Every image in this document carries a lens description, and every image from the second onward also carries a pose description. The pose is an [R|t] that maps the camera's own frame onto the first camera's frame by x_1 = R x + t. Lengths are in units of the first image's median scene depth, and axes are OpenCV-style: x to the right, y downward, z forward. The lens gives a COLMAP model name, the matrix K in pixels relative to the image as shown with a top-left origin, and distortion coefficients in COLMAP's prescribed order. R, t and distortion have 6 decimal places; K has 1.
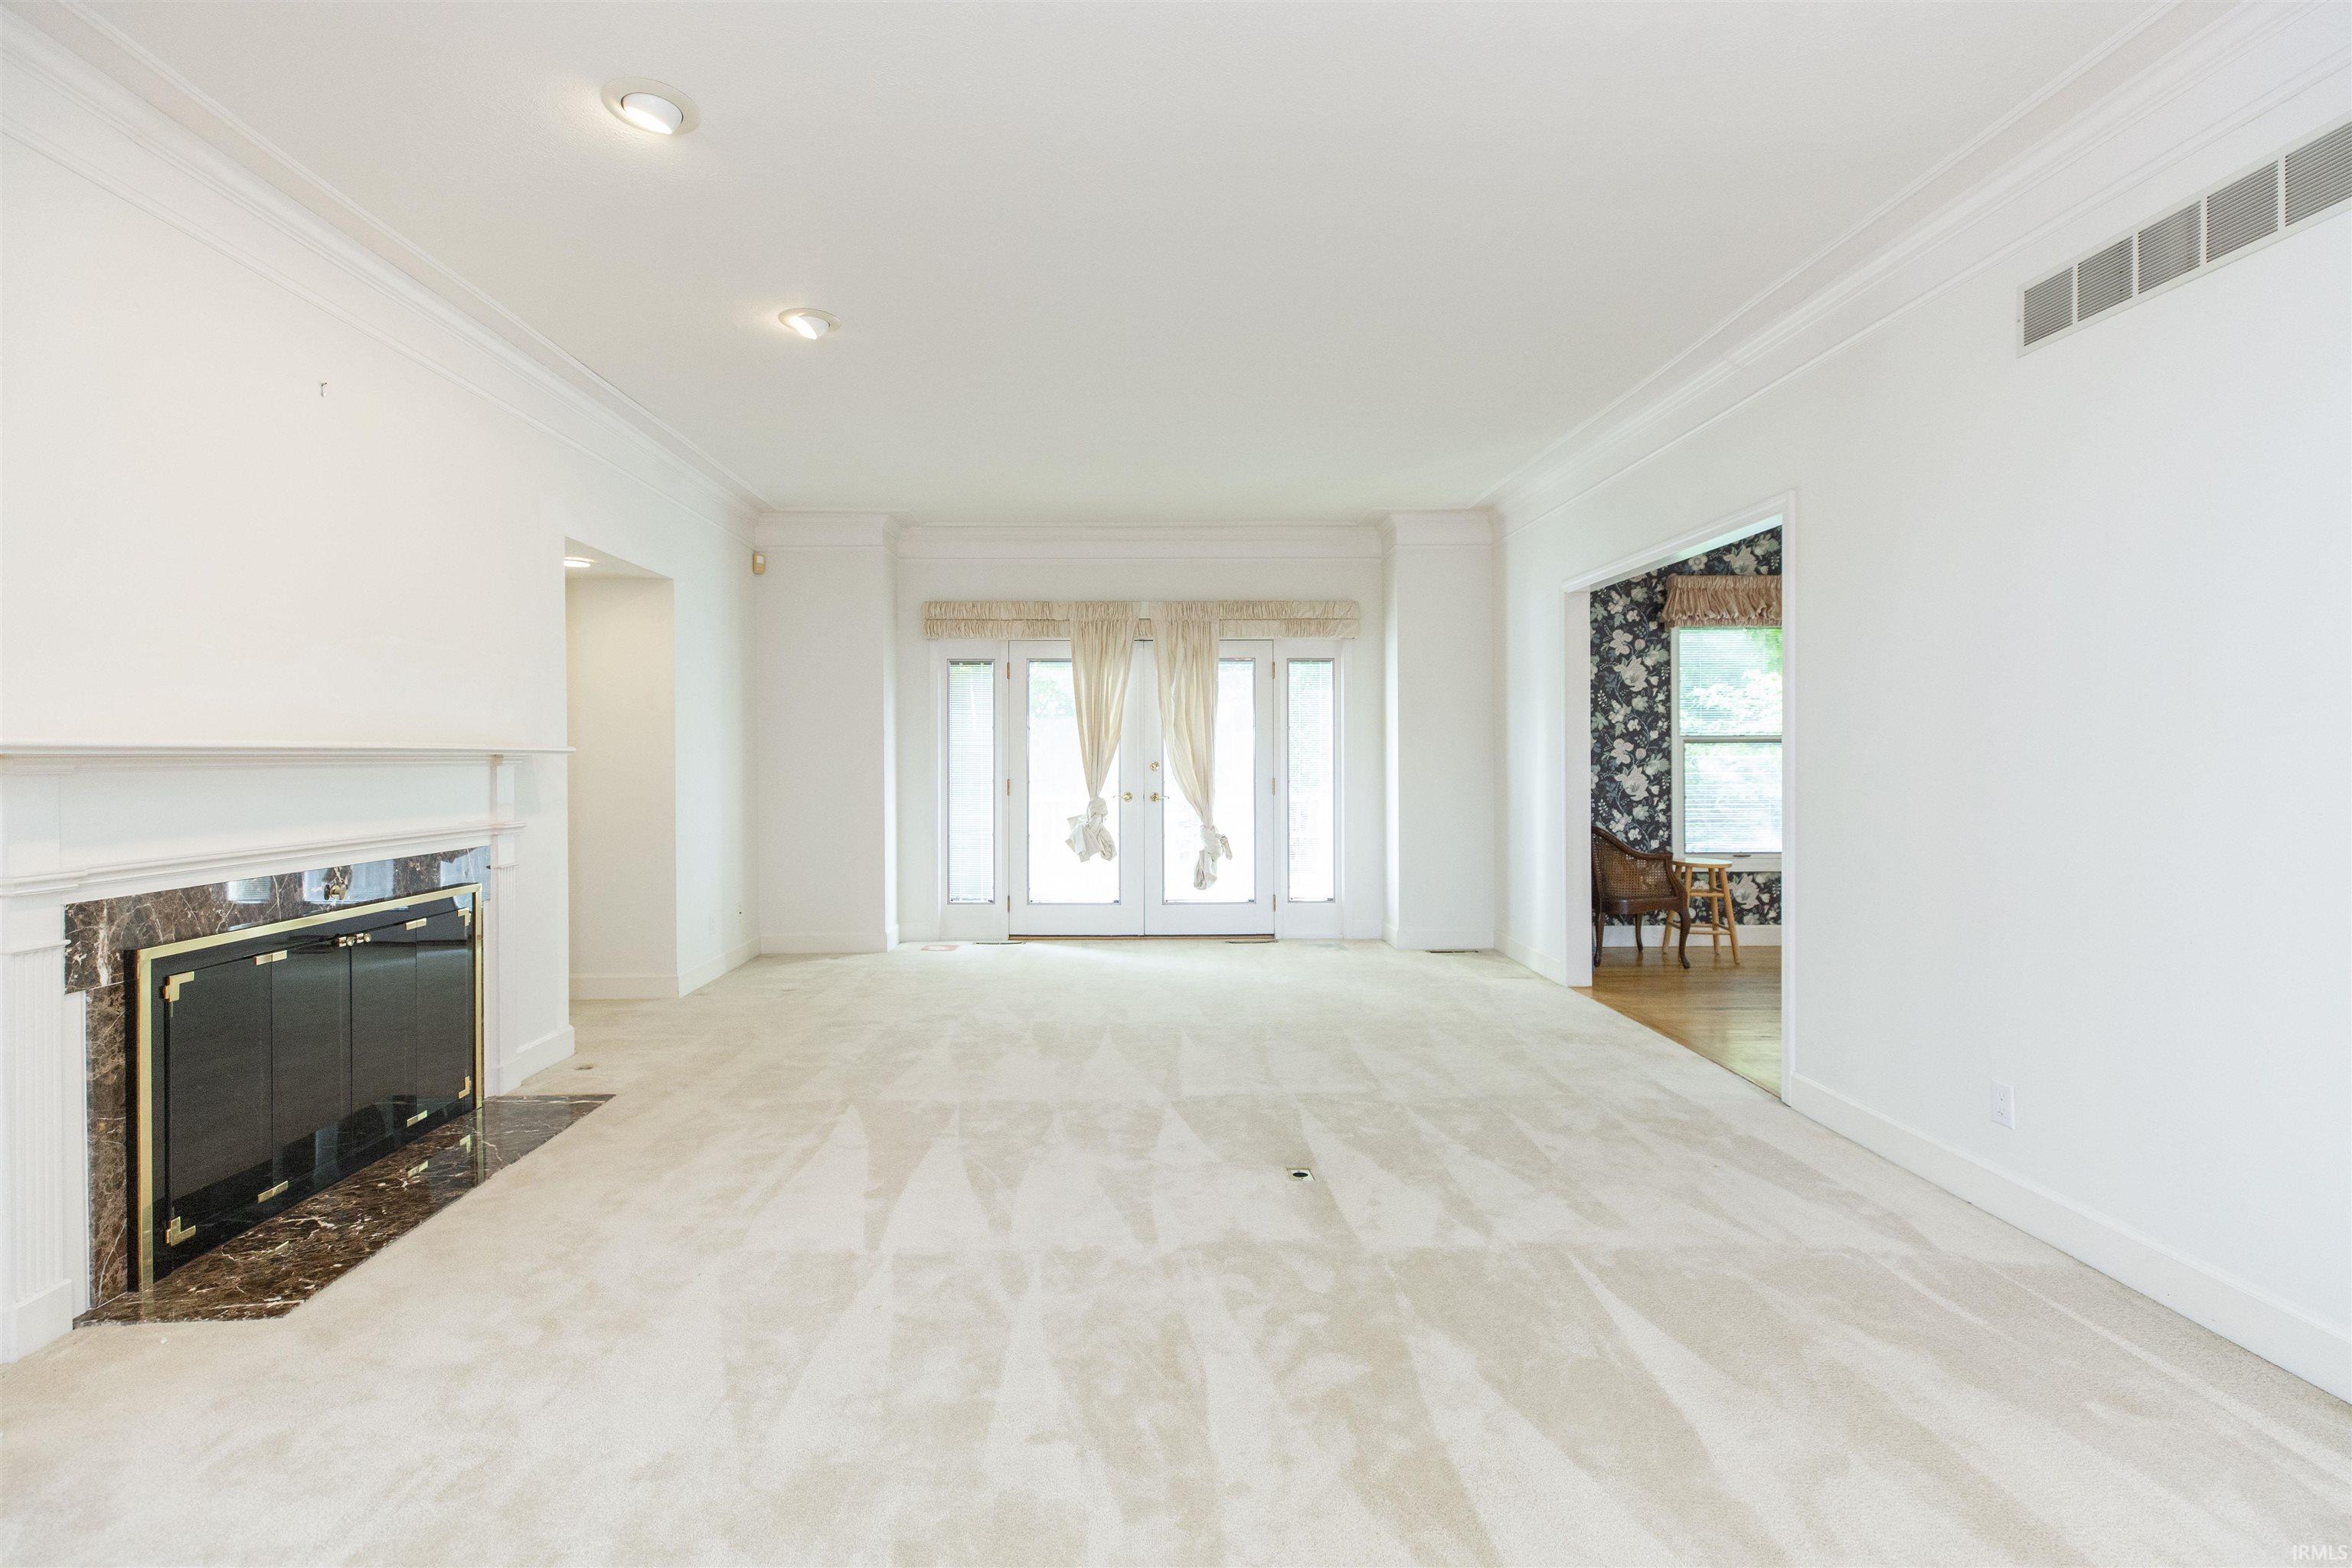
lens RADIAL K [[1080.3, 0, 1178.5], [0, 1080.3, 776.2], [0, 0, 1]] dist [0.002591, 0.000120]
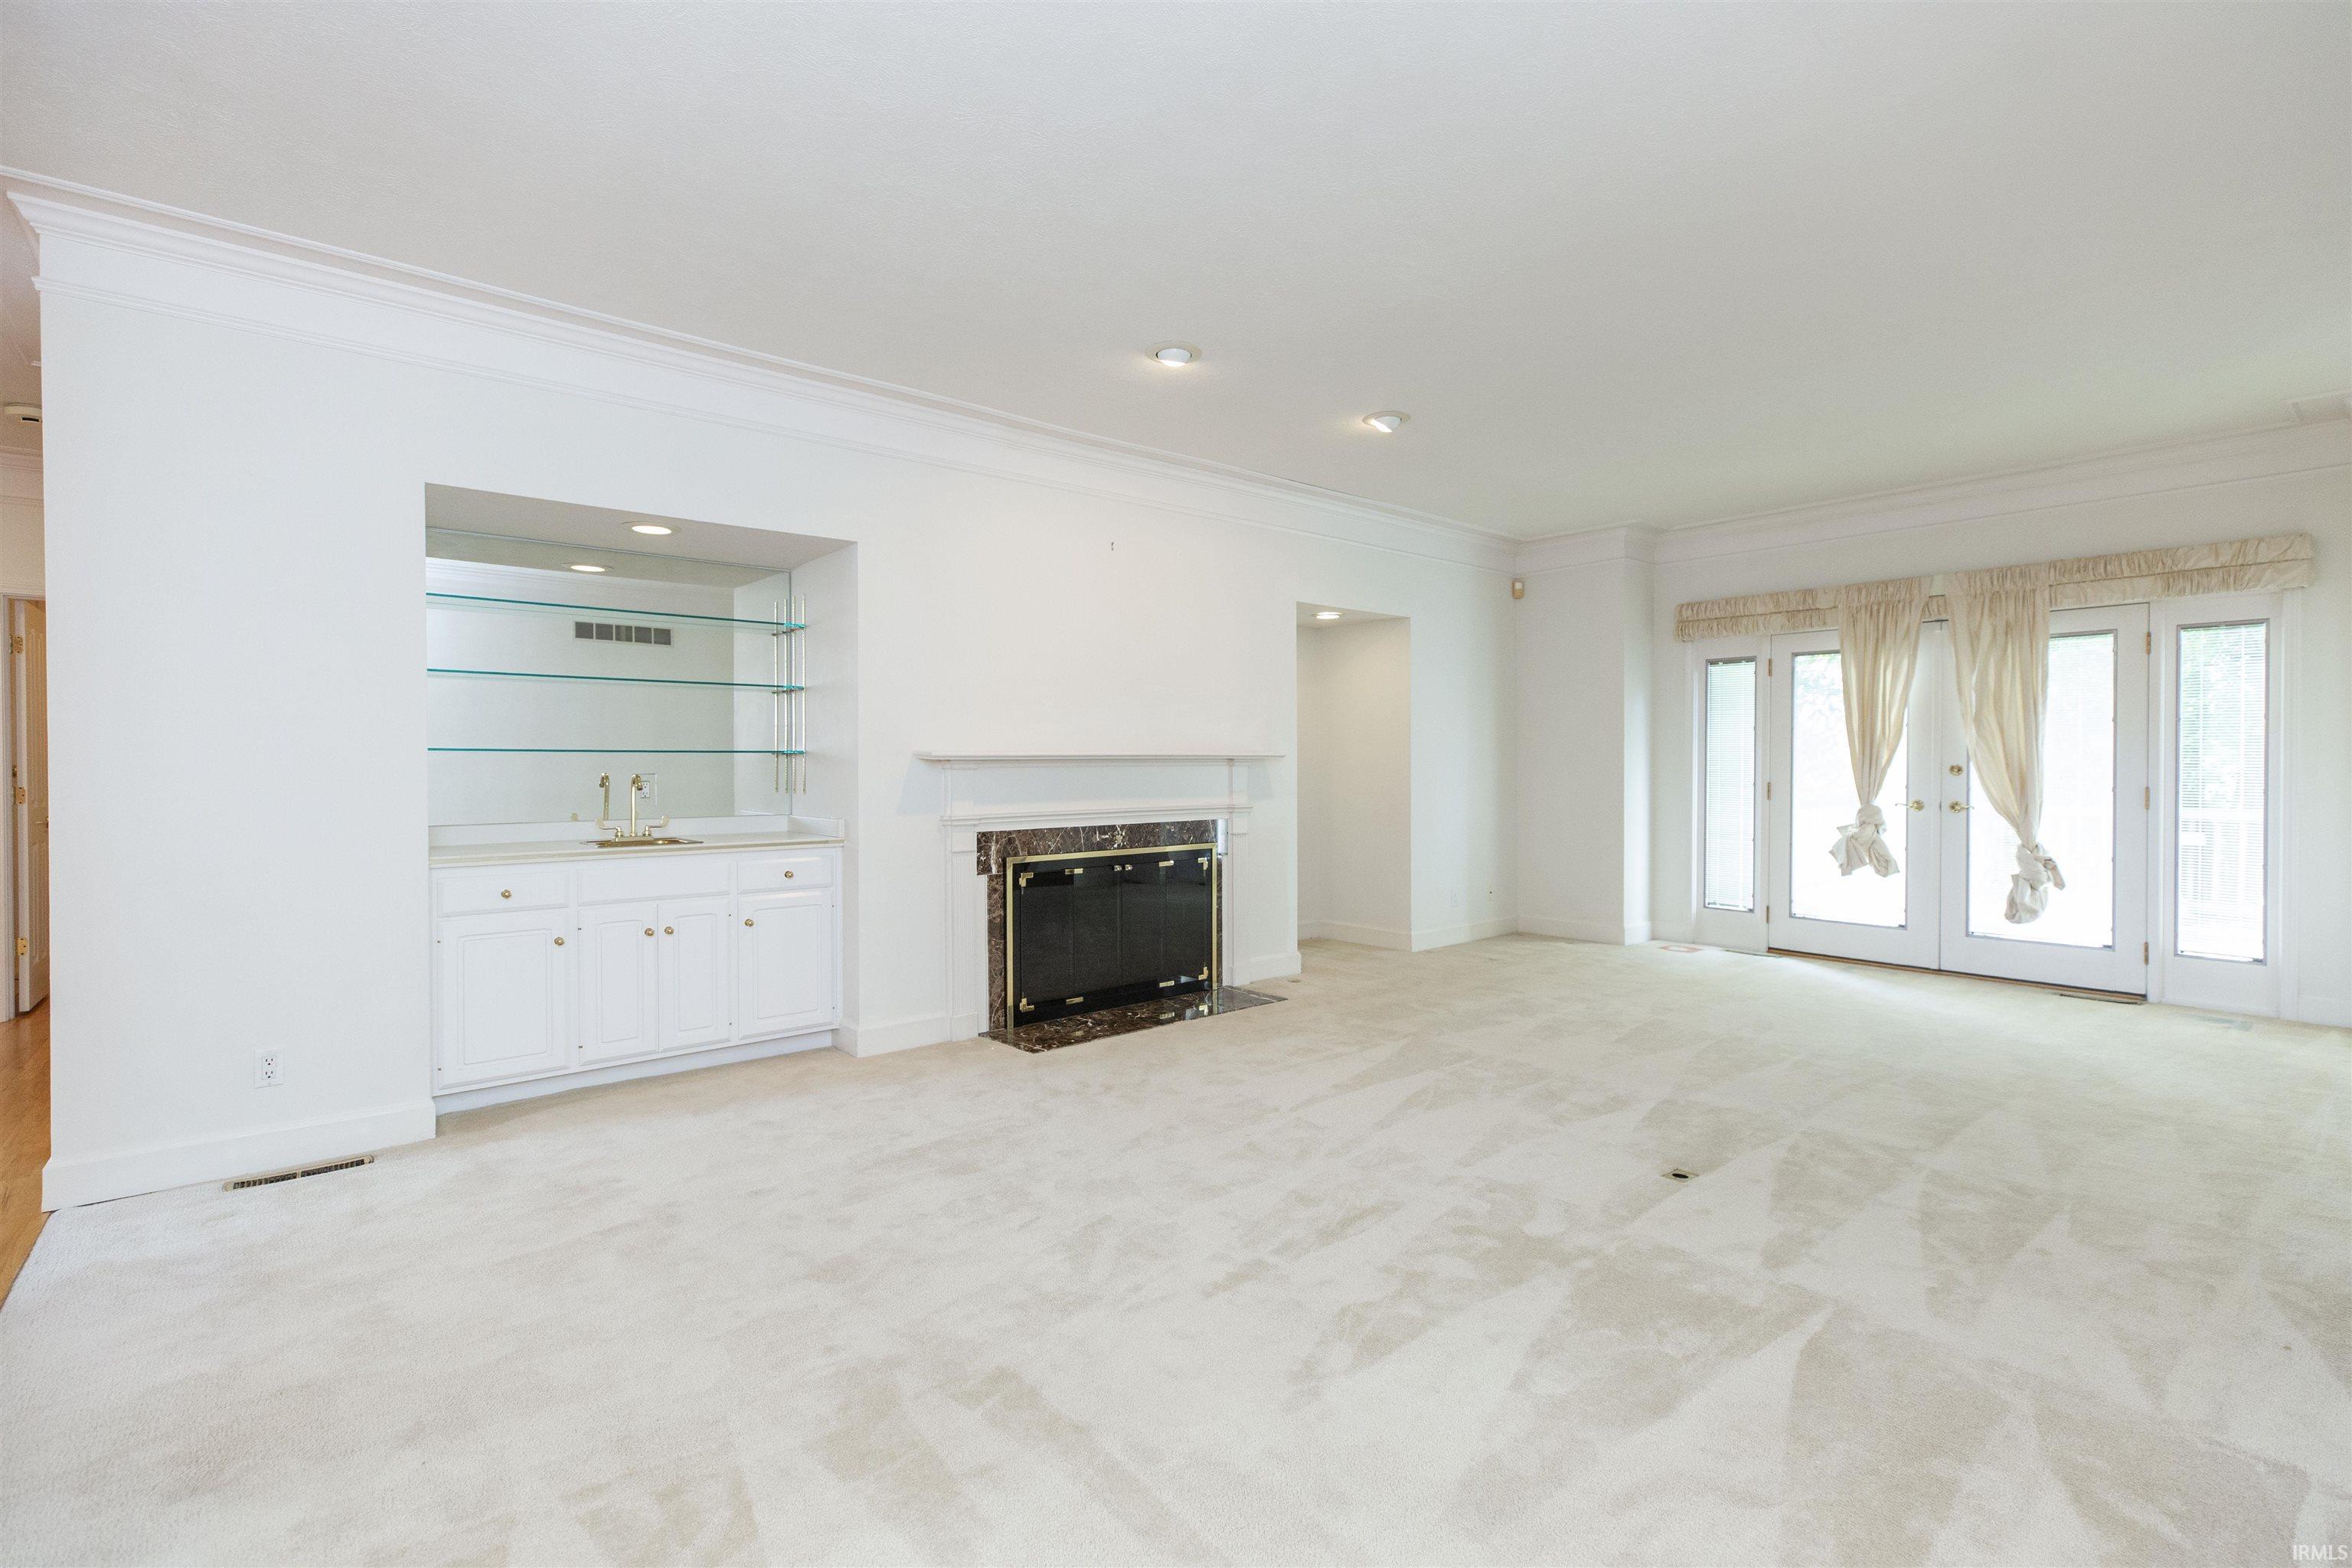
lens RADIAL K [[1103.6, 0, 1180.6], [0, 1103.6, 790.7], [0, 0, 1]] dist [-0.000724, -0.000313]
pose [[0.619469, 0.022924, -0.784686, 0.520599], [-0.012958, 0.999736, 0.018977, -0.003056], [0.784914, -0.001588, 0.619603, -0.001427]]
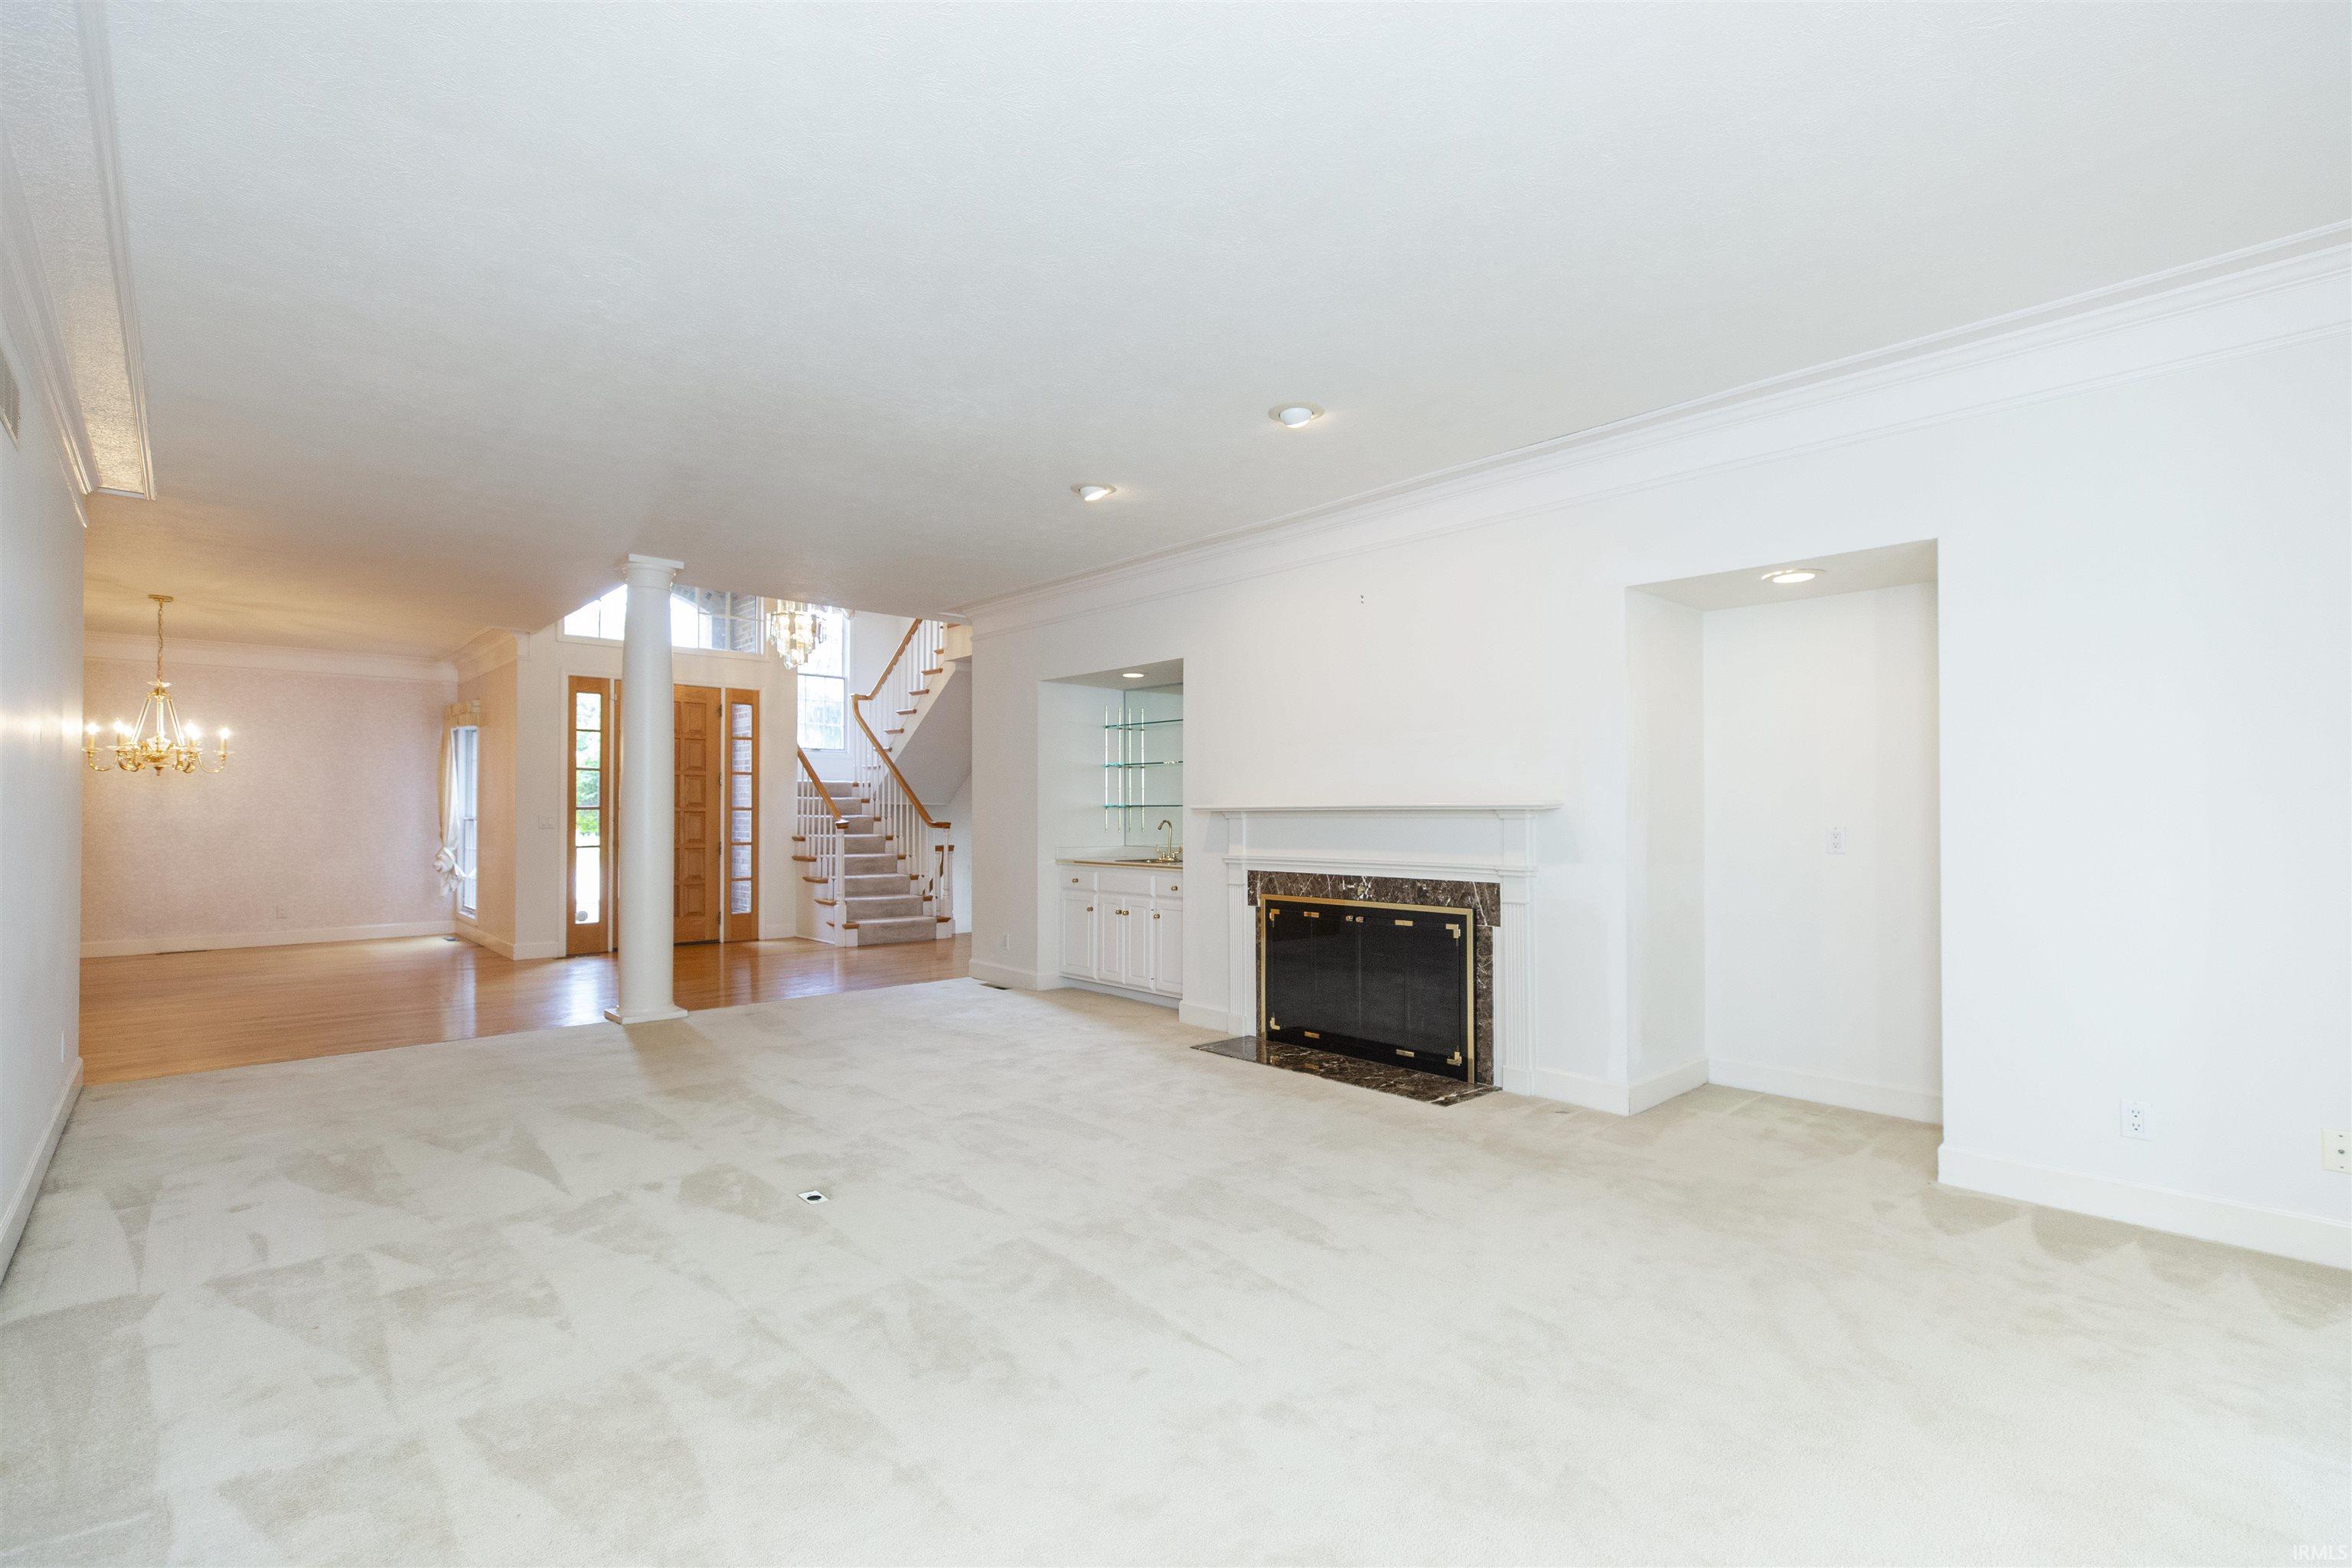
lens RADIAL K [[1103.6, 0, 1180.6], [0, 1103.6, 790.7], [0, 0, 1]] dist [-0.000724, -0.000313]
pose [[-0.764539, -0.008491, -0.644522, 0.457309], [-0.007992, 0.999961, -0.003694, -0.033899], [0.644528, 0.002327, -0.764577, 1.725126]]
